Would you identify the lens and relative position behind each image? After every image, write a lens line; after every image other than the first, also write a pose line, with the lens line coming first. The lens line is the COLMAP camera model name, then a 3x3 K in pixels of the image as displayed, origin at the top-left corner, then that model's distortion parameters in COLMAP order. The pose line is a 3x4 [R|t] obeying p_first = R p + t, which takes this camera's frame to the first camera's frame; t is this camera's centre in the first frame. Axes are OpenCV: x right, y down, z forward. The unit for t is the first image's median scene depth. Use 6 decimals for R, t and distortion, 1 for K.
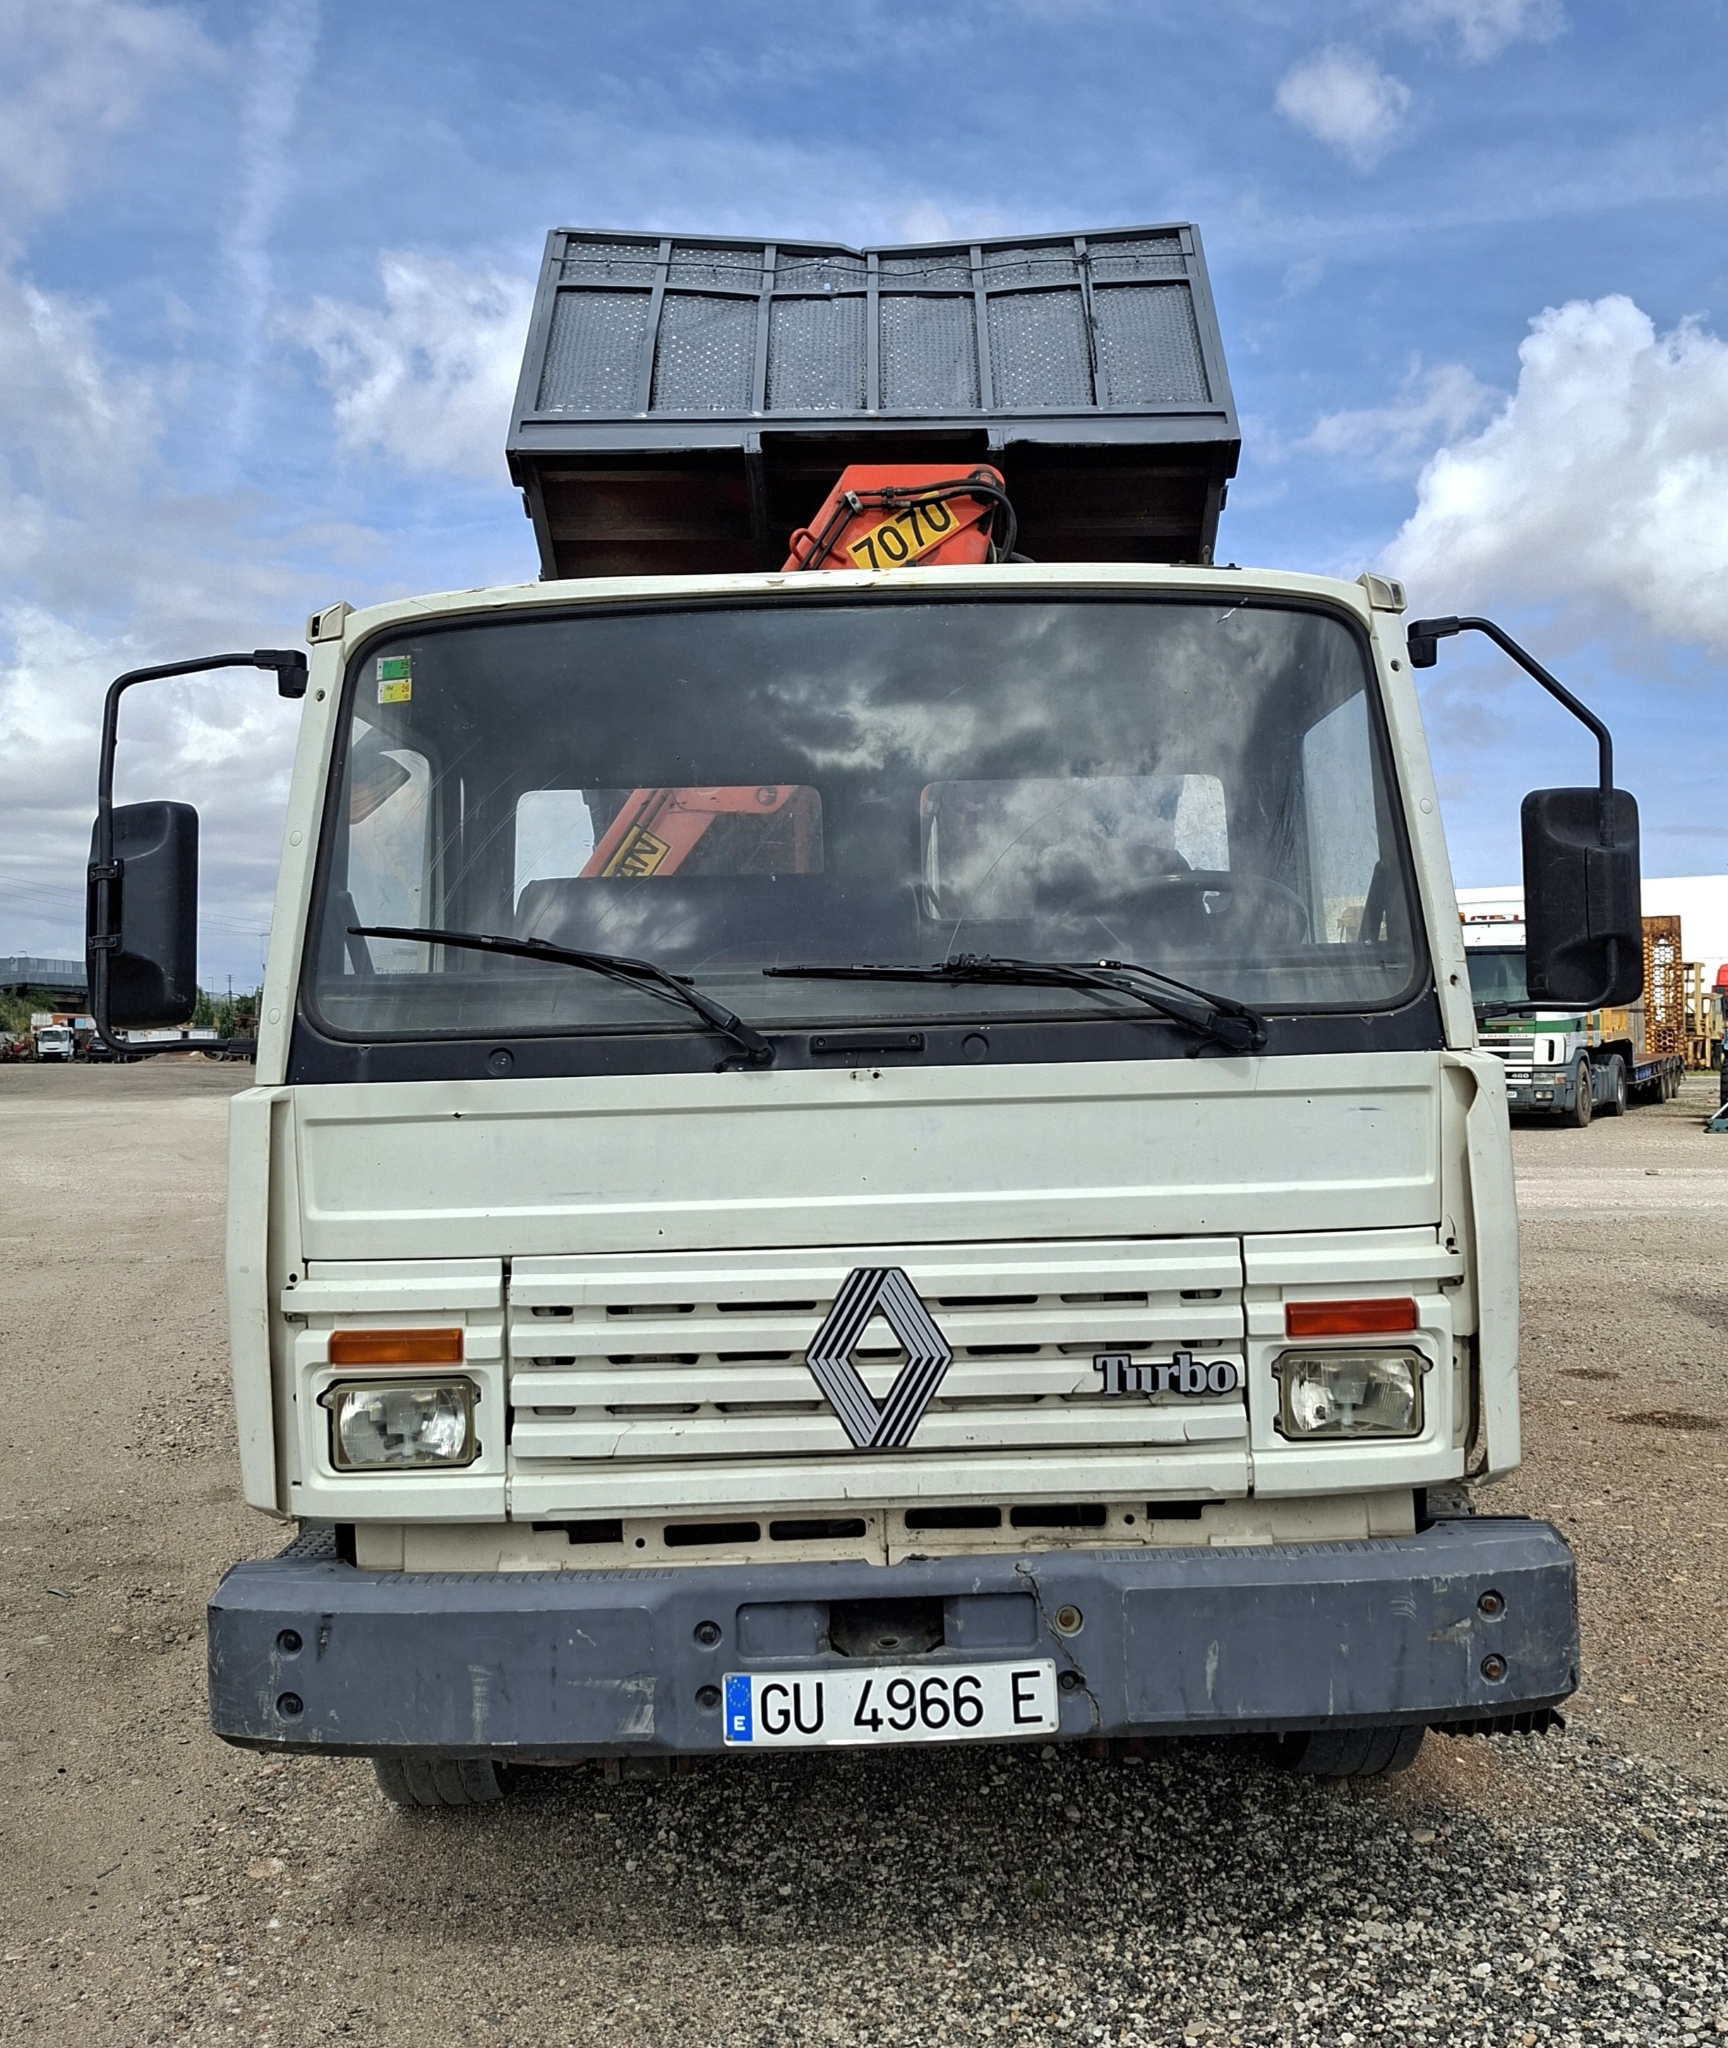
lens RADIAL K [[1881.2, 0, 862.3], [0, 1881.2, 987.6], [0, 0, 1]] dist [0.089497, -0.138971]
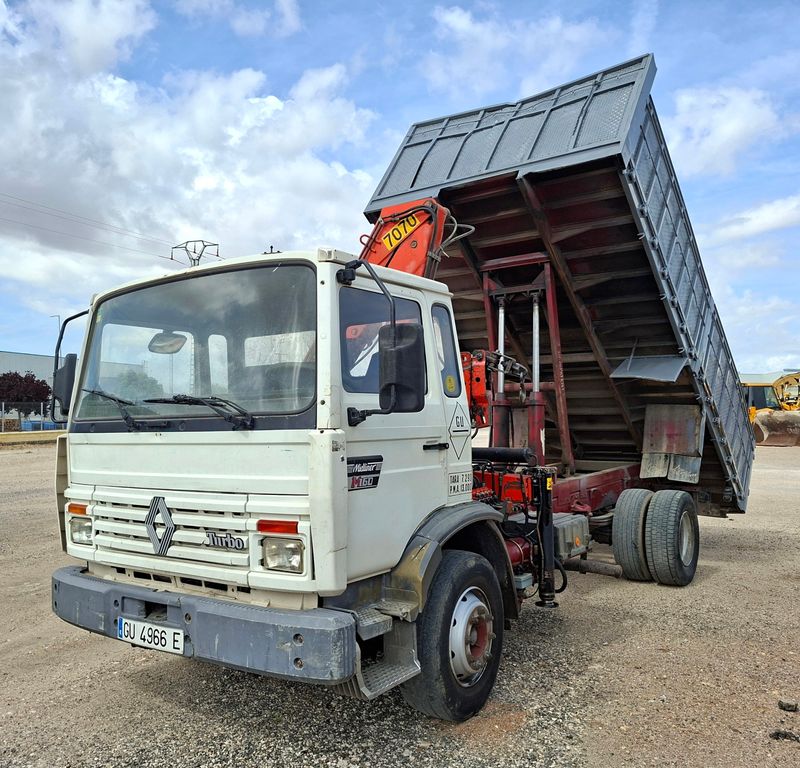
lens RADIAL K [[736.3, 0, 400.0], [0, 736.3, 384.0], [0, 0, 1]] dist [0.009504, -0.018433]
pose [[0.807513, -0.018994, -0.589544, 1.039961], [0.016773, 0.999817, -0.009238, -0.018789], [0.589612, -0.002428, 0.807683, 0.252945]]
